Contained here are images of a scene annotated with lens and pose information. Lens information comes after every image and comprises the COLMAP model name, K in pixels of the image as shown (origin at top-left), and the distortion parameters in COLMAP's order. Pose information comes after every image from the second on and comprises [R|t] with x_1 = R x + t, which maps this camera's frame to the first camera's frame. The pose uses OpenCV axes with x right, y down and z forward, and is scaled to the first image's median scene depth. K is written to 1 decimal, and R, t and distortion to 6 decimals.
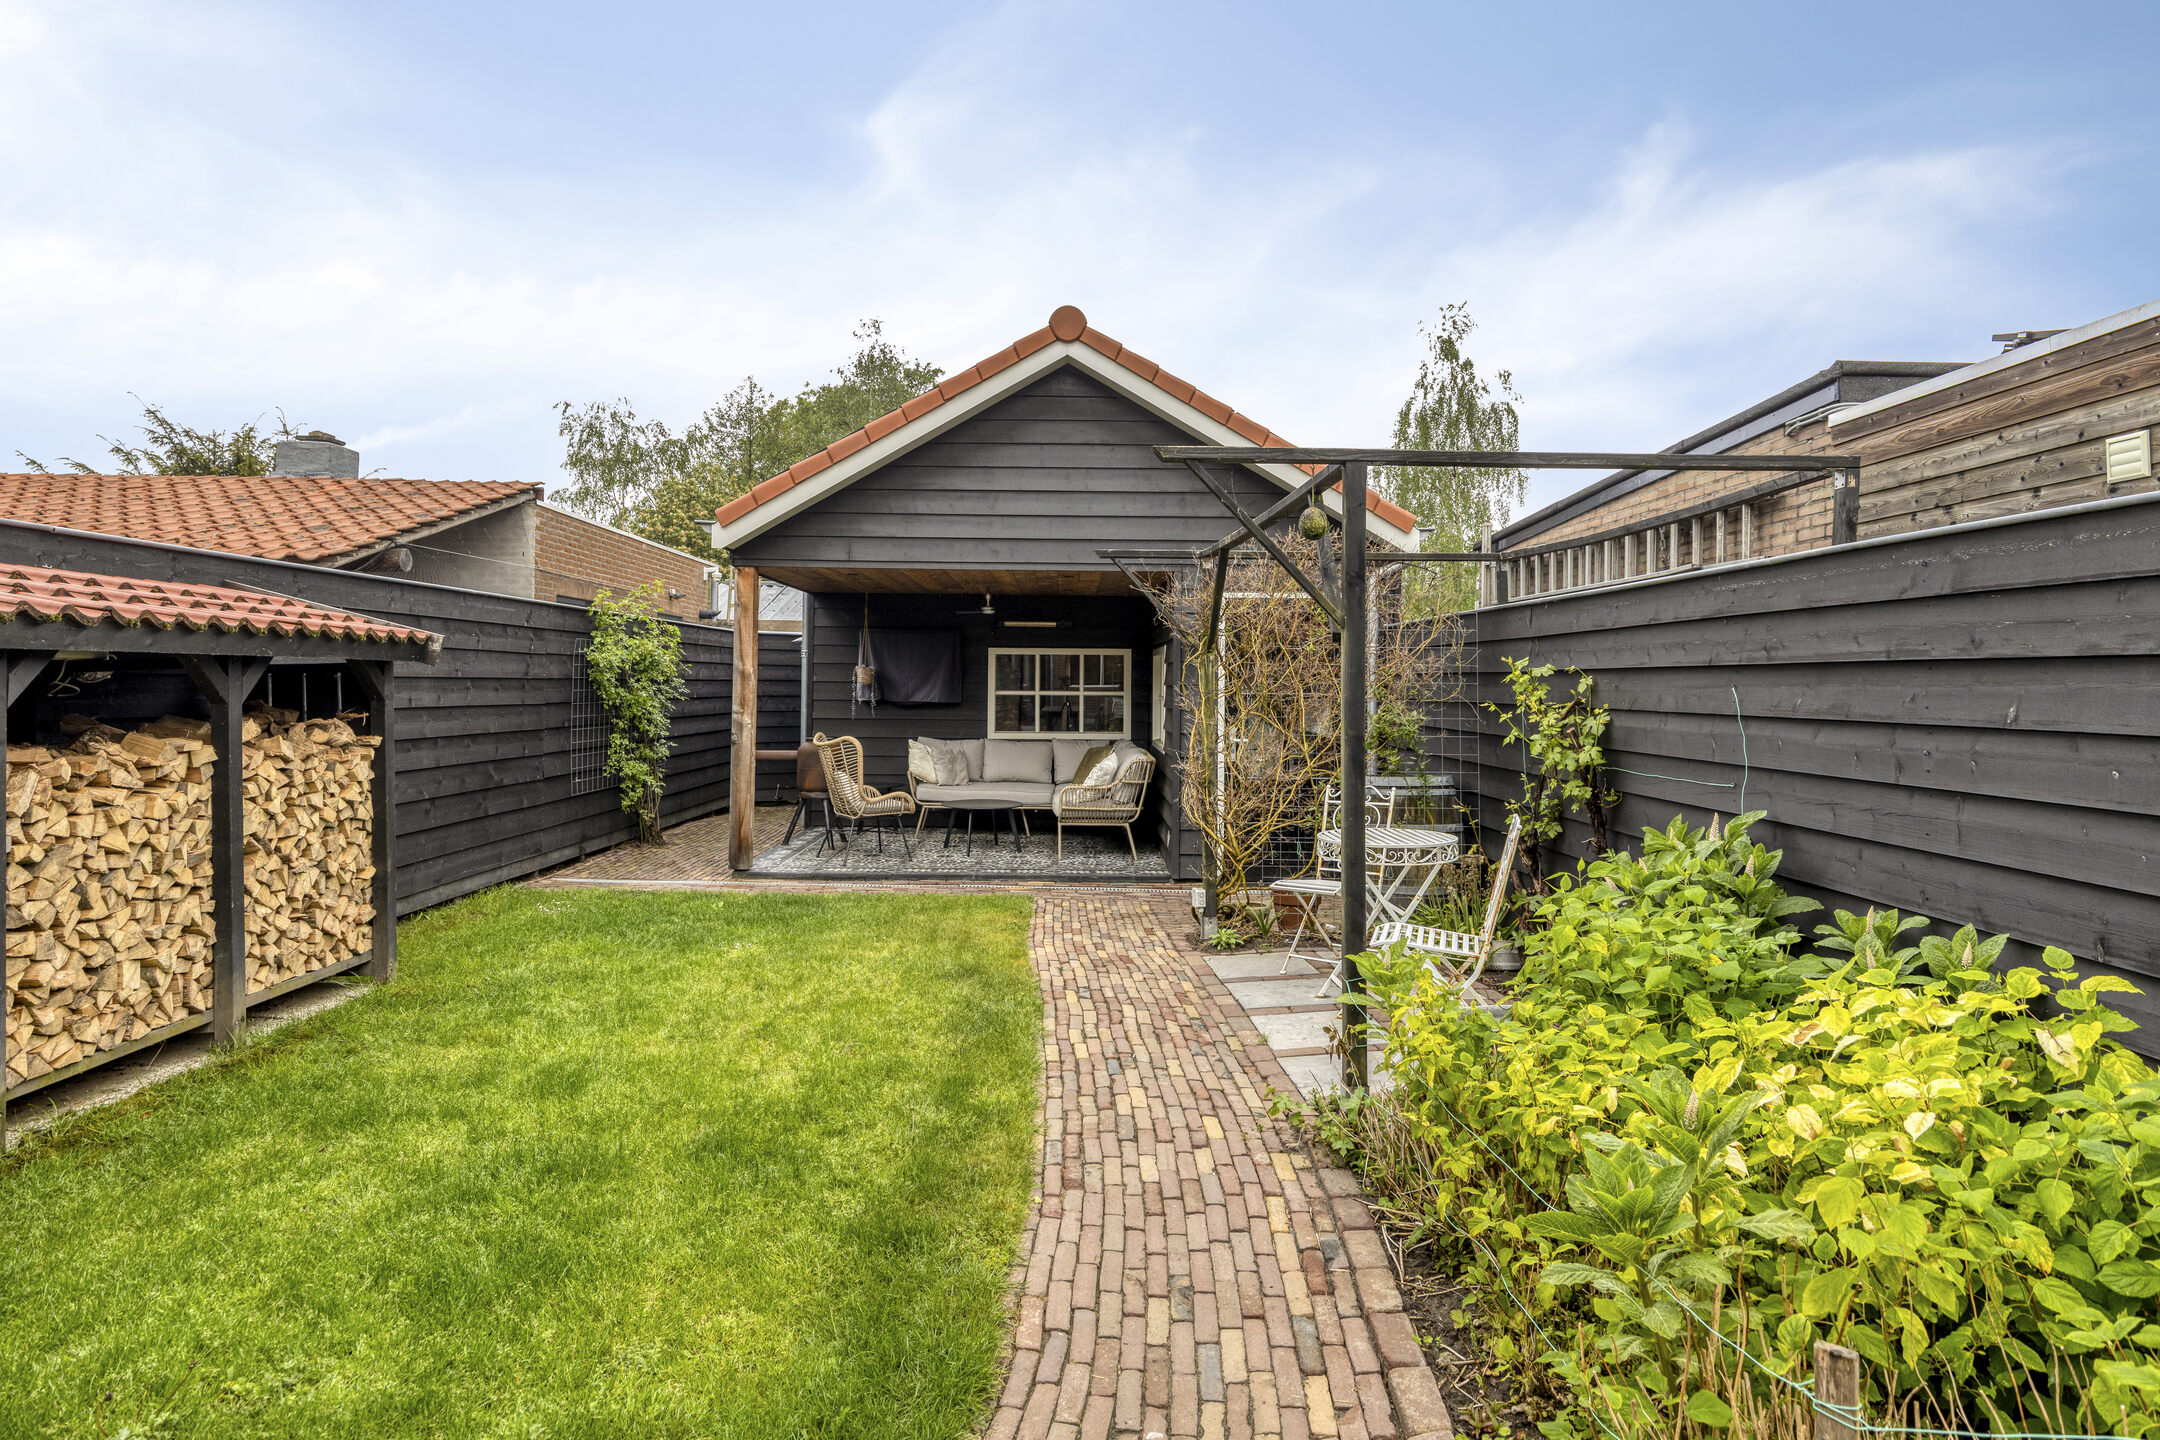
lens RADIAL K [[1178.5, 0, 1080.0], [0, 1178.5, 657.8], [0, 0, 1]] dist [-0.005116, -0.000238]
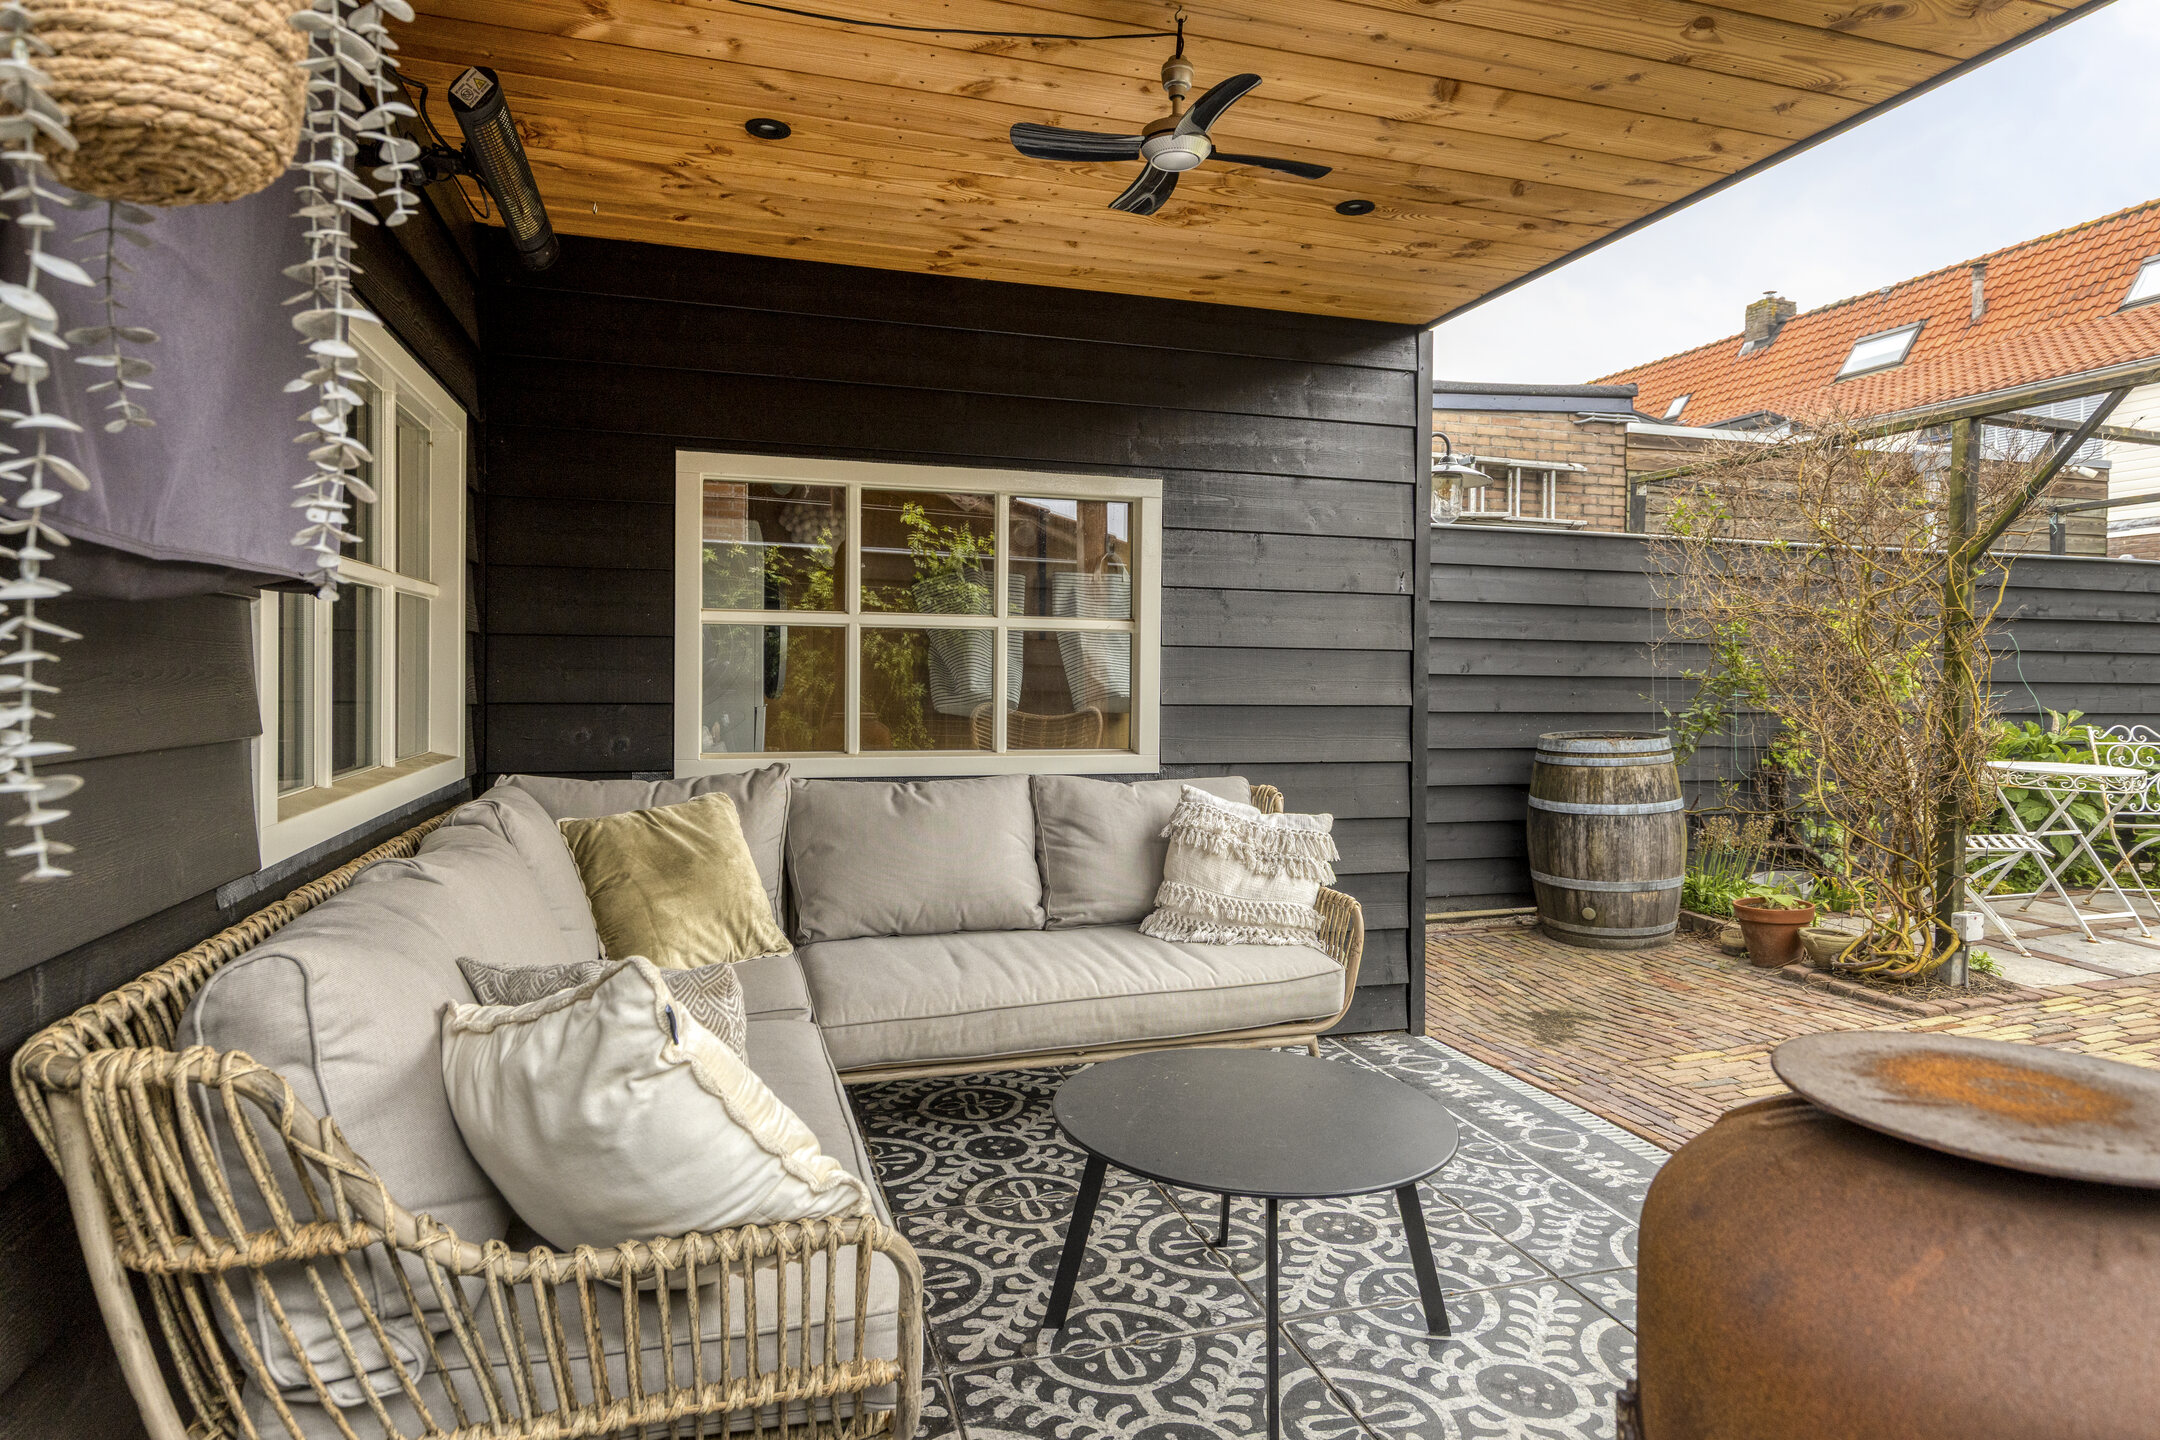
lens RADIAL K [[1214.9, 0, 1069.4], [0, 1214.9, 691.8], [0, 0, 1]] dist [0.006702, 0.000620]
pose [[-0.205031, -0.039390, 0.977962, -0.314684], [-0.033848, 0.998878, 0.033136, 0.037442], [-0.978170, -0.026308, -0.206134, 1.050254]]
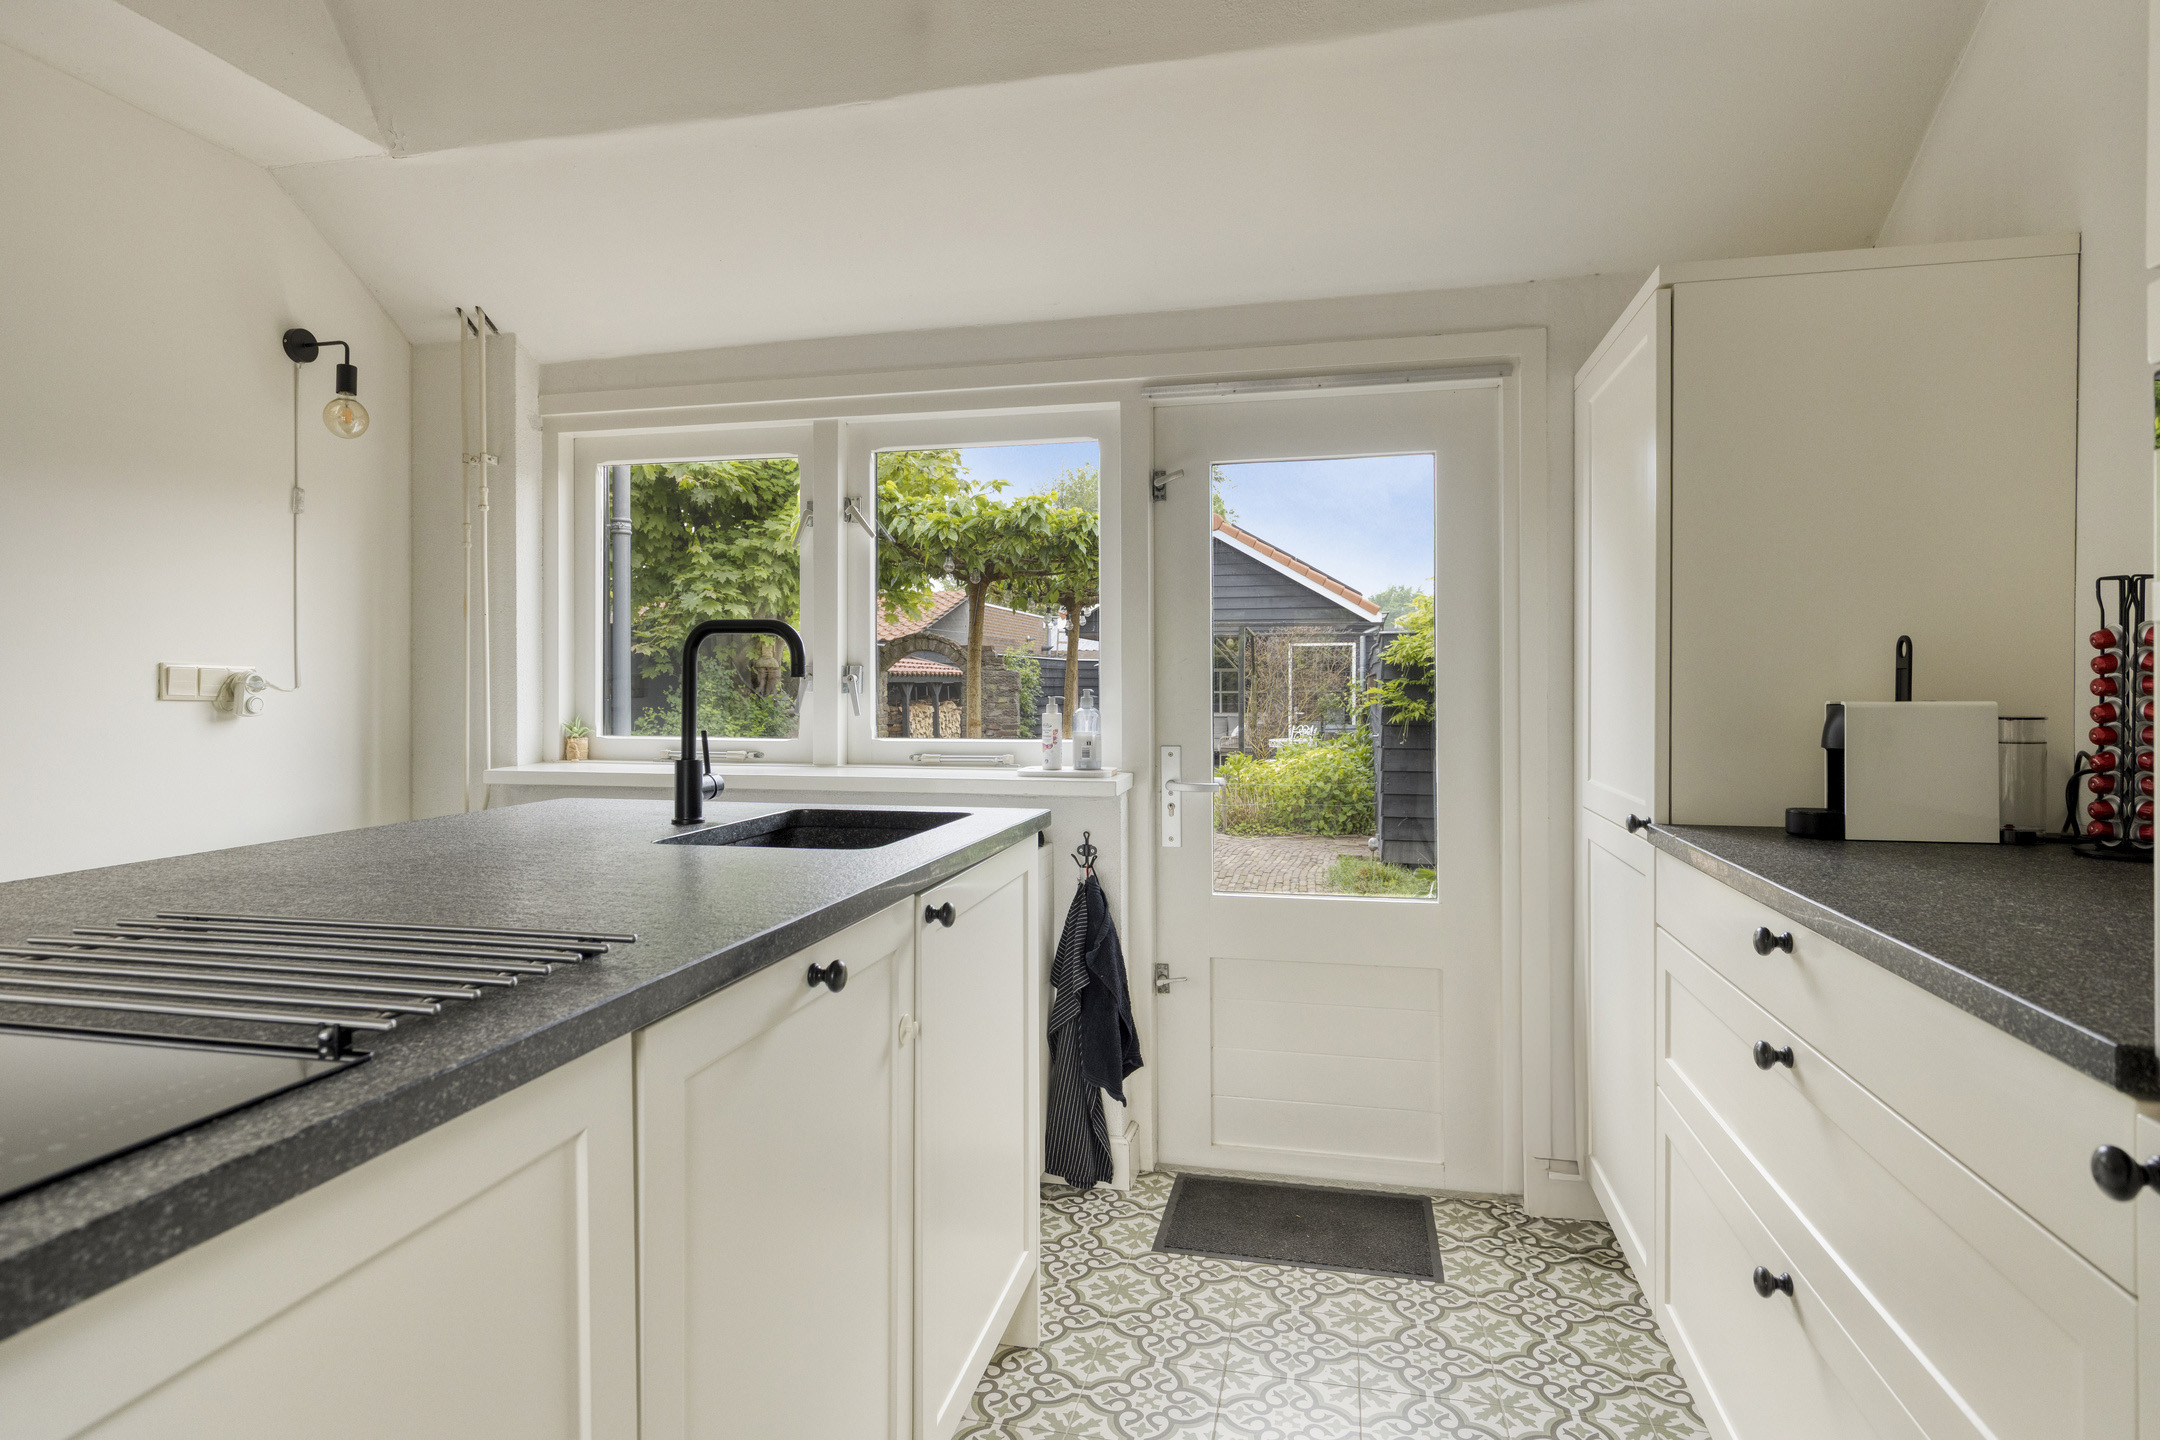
lens RADIAL K [[1255.0, 0, 1080.0], [0, 1255.0, 720.0], [0, 0, 1]] dist [0.003955, 0.000201]
pose [[0.967357, -0.002098, -0.253408, 0.269529], [0.014150, 0.998853, 0.045745, -0.021609], [0.253022, -0.047838, 0.966277, -1.055895]]
